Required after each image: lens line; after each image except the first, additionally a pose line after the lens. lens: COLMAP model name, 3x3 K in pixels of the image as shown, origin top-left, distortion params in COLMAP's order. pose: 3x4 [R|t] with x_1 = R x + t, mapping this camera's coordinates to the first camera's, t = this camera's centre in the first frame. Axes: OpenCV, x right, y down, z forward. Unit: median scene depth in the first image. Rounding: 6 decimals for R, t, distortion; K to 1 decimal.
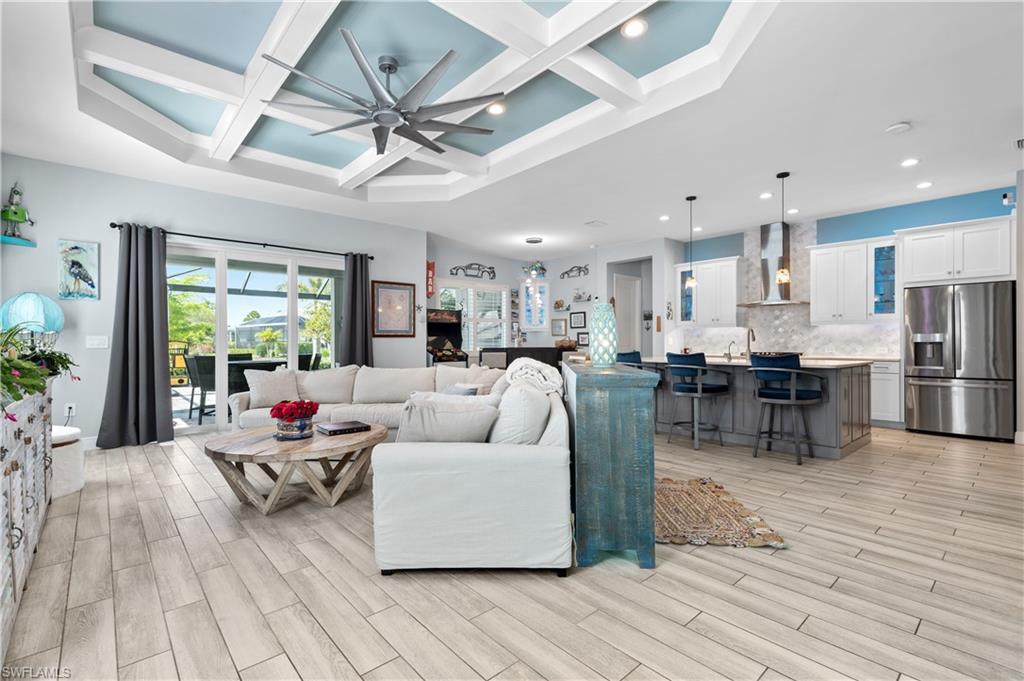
lens RADIAL K [[463.7, 0, 513.7], [0, 463.7, 338.0], [0, 0, 1]] dist [0.003894, 0.000189]
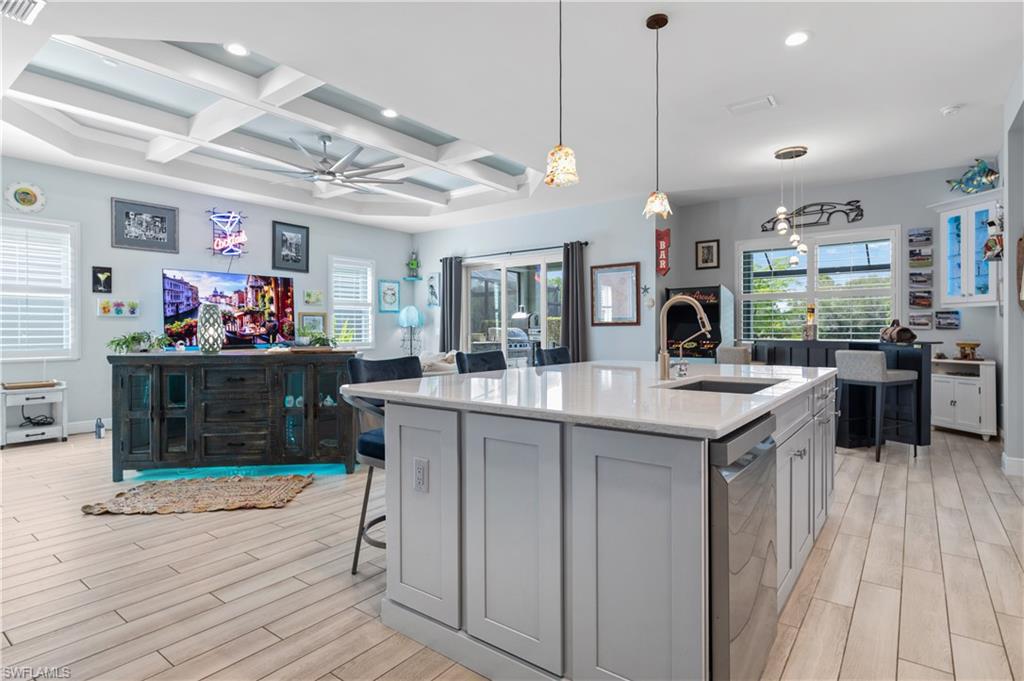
lens RADIAL K [[527.5, 0, 514.2], [0, 527.5, 333.7], [0, 0, 1]] dist [-0.002017, 0.000194]
pose [[0.190530, 0.007270, -0.981654, 0.745293], [0.012846, 0.999869, 0.009898, 0.001706], [0.981597, -0.014496, 0.190412, 0.650004]]
